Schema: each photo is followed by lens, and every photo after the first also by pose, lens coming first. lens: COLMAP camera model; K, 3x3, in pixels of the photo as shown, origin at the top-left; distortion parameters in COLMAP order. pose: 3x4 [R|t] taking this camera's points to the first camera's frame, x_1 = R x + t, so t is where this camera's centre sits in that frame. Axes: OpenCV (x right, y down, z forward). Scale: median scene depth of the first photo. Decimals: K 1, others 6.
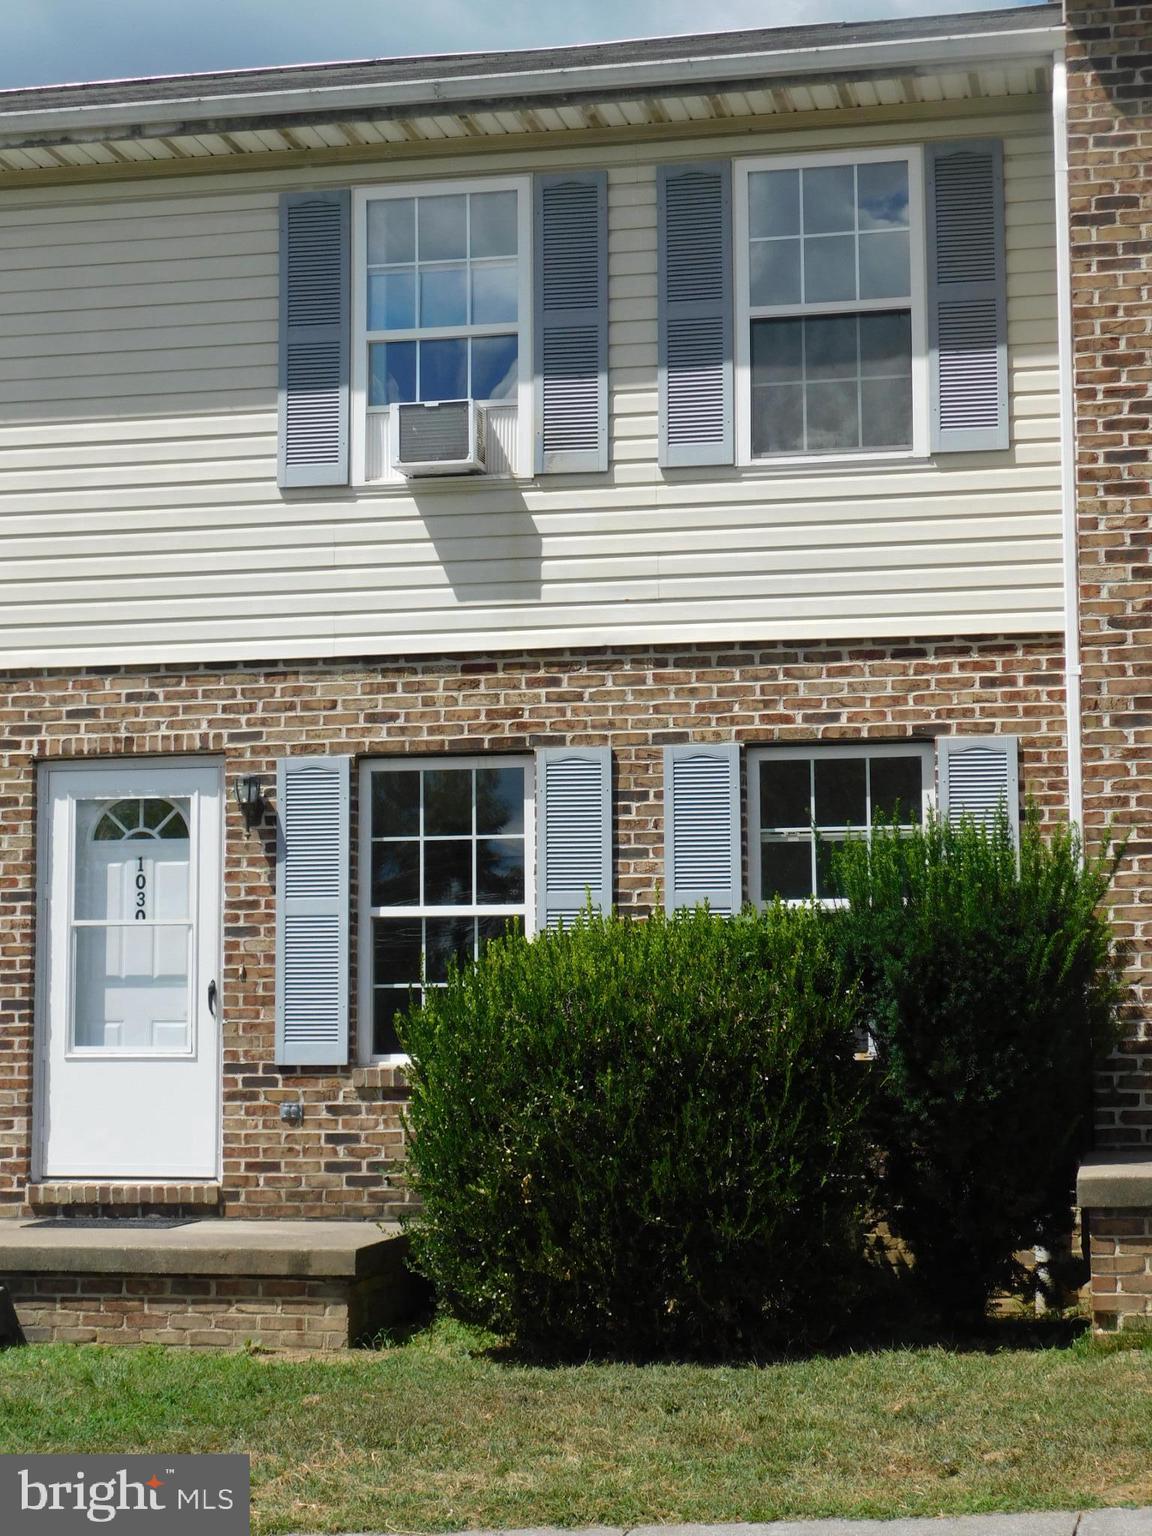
lens RADIAL K [[2639.9, 0, 575.1], [0, 2639.9, 756.1], [0, 0, 1]] dist [0.032848, 0.000000]
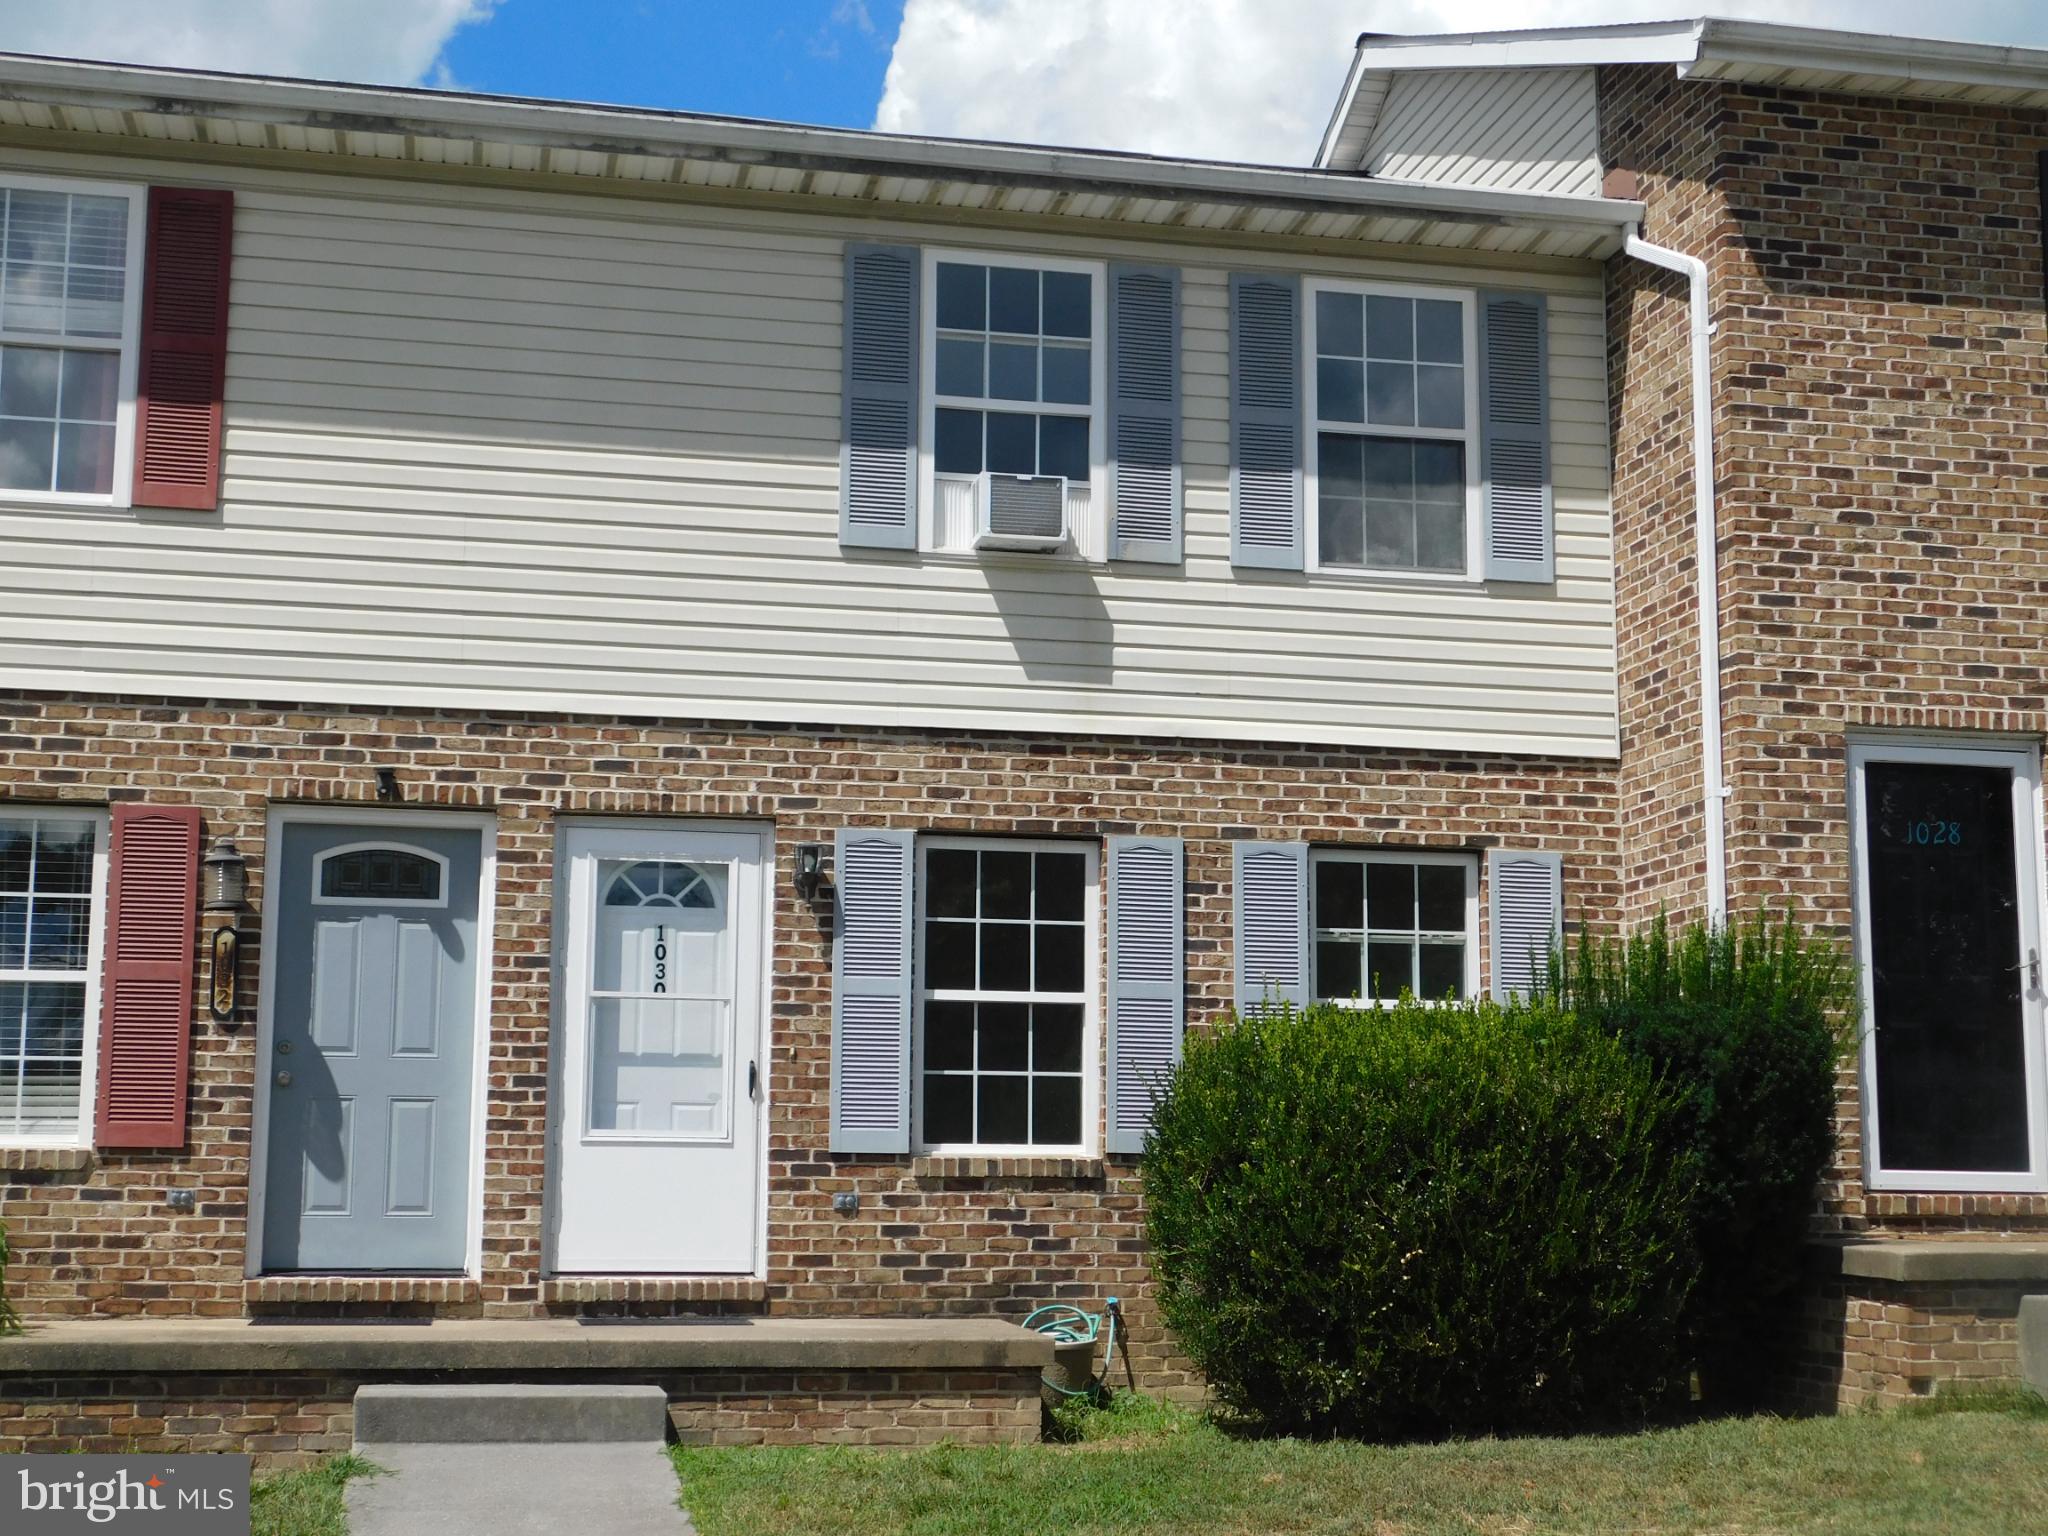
lens RADIAL K [[2693.6, 0, 1025.8], [0, 2693.6, 787.7], [0, 0, 1]] dist [0.023153, 0.000000]
pose [[0.917355, 0.072304, 0.391449, -0.436440], [-0.054964, 0.996954, -0.055338, 0.036729], [-0.394257, 0.029249, 0.918535, 0.085513]]
